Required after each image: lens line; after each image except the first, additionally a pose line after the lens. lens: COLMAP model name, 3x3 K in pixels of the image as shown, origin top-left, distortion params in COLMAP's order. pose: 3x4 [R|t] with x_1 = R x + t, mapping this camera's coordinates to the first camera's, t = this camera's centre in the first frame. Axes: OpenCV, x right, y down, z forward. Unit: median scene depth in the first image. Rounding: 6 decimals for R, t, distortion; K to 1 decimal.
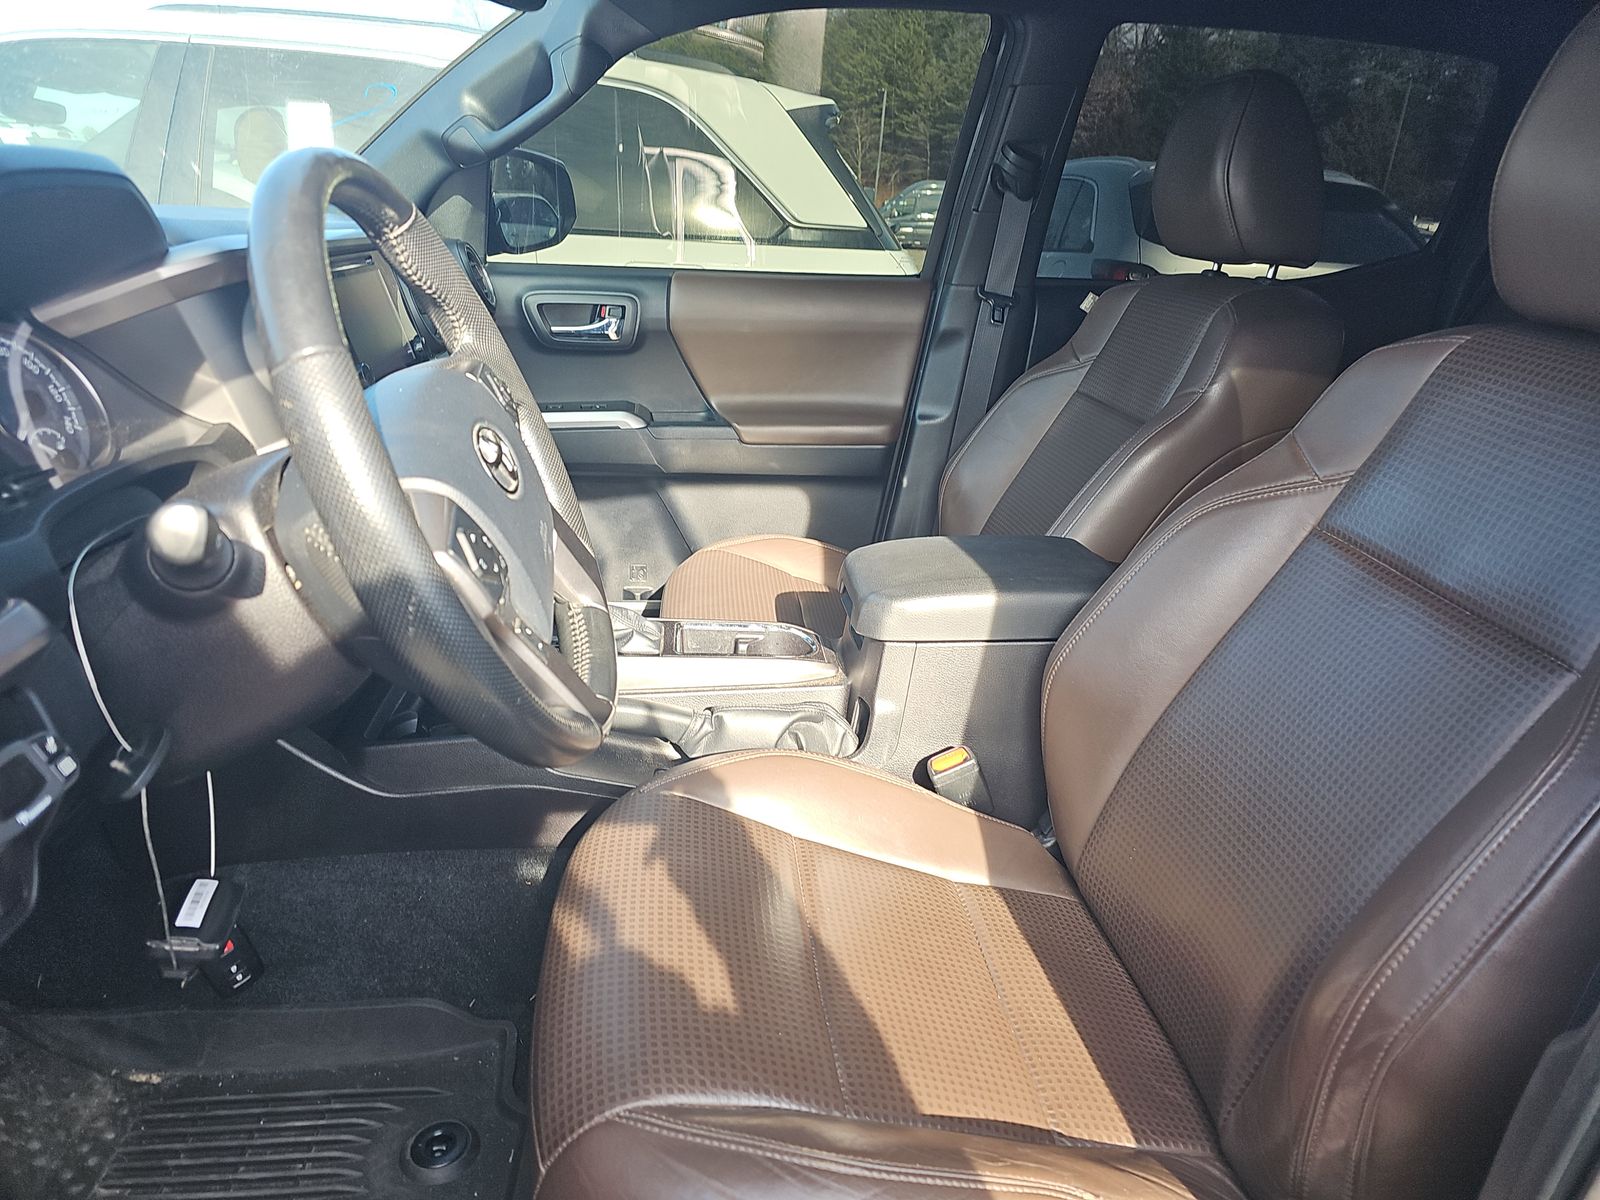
lens RADIAL K [[1086.1, 0, 800.3], [0, 1086.1, 622.3], [0, 0, 1]] dist [0.051082, -0.049767]
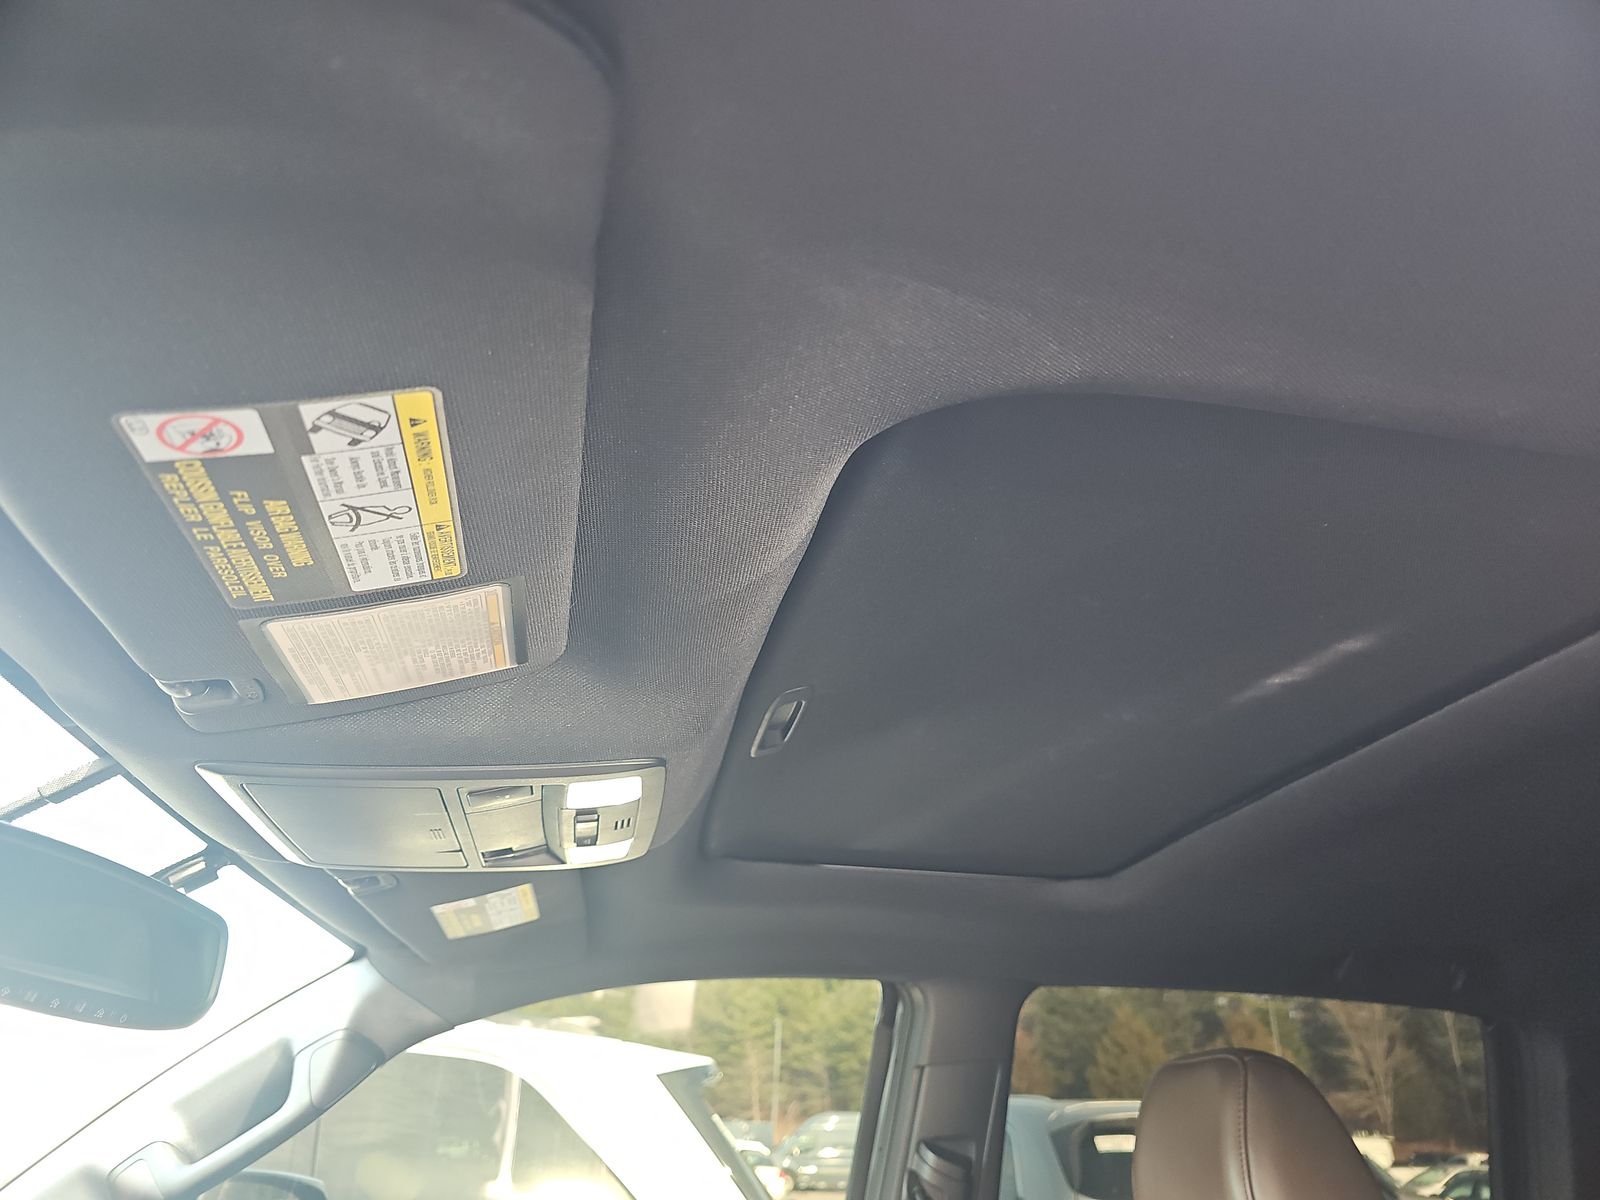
lens RADIAL K [[1086.1, 0, 800.3], [0, 1086.1, 622.3], [0, 0, 1]] dist [0.051082, -0.049767]
pose [[0.996004, 0.005932, 0.089113, 0.021354], [0.059680, 0.698102, -0.713507, -0.089944], [-0.066443, 0.715974, 0.694958, 0.133656]]
